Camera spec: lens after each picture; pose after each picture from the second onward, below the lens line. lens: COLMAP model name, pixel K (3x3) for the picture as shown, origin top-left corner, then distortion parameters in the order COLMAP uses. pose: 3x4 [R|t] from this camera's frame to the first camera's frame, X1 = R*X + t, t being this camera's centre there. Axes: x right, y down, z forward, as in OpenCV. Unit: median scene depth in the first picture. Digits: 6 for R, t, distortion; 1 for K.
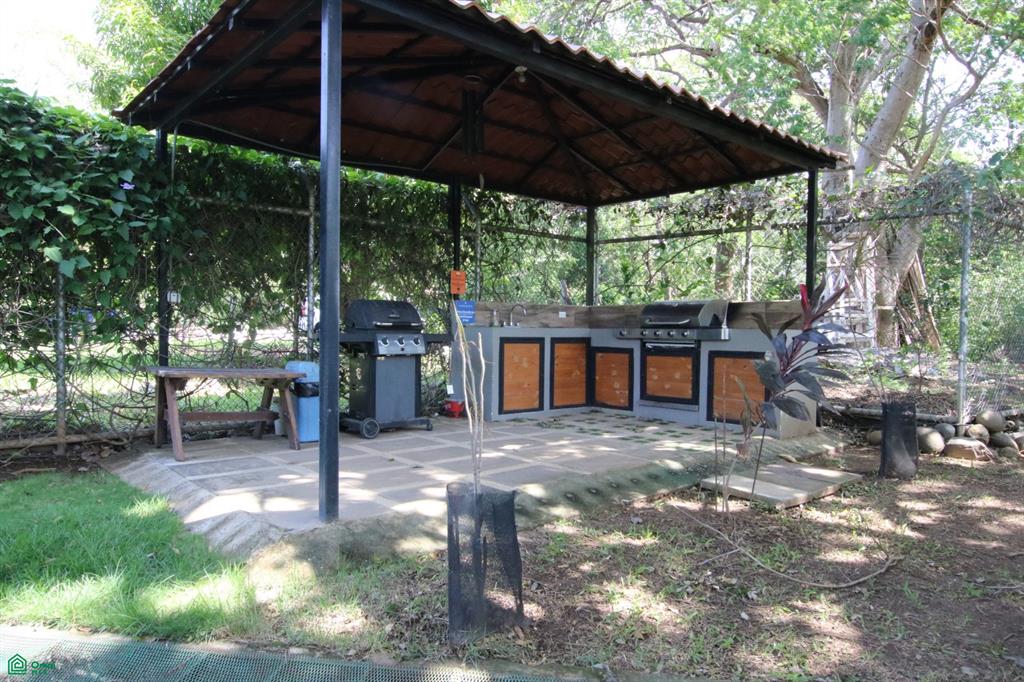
lens RADIAL K [[674.4, 0, 512.0], [0, 674.4, 341.0], [0, 0, 1]] dist [-0.004711, -0.000290]
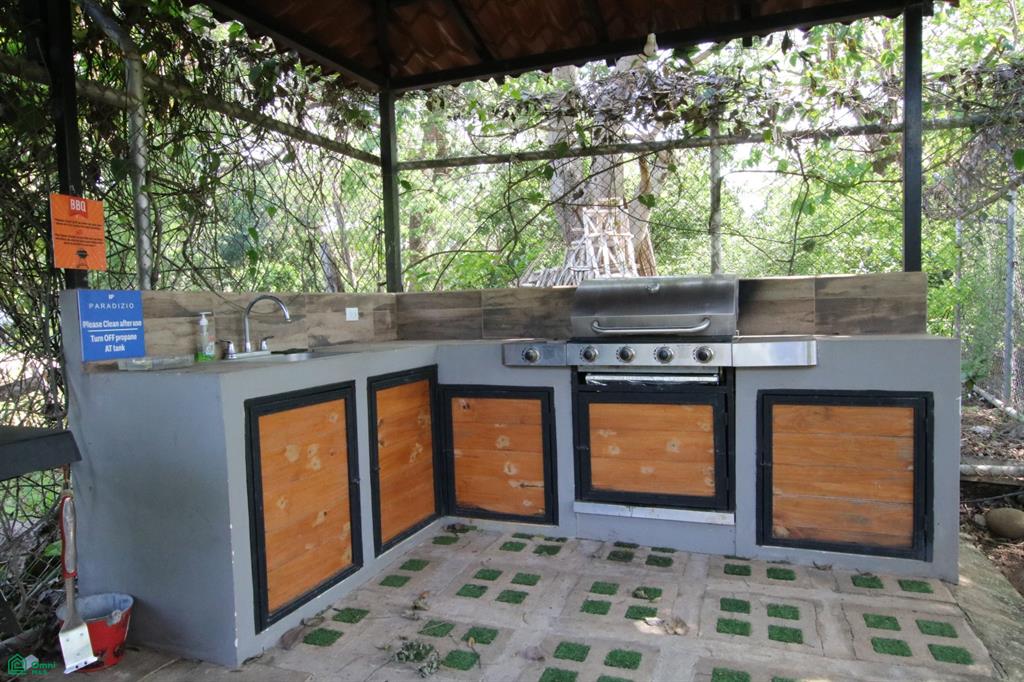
lens RADIAL K [[674.4, 0, 512.0], [0, 674.4, 341.0], [0, 0, 1]] dist [-0.004711, -0.000290]
pose [[0.872810, -0.061284, 0.484198, -0.057883], [0.044591, 0.997949, 0.045929, -0.040833], [-0.486020, -0.018496, 0.873752, 0.610075]]
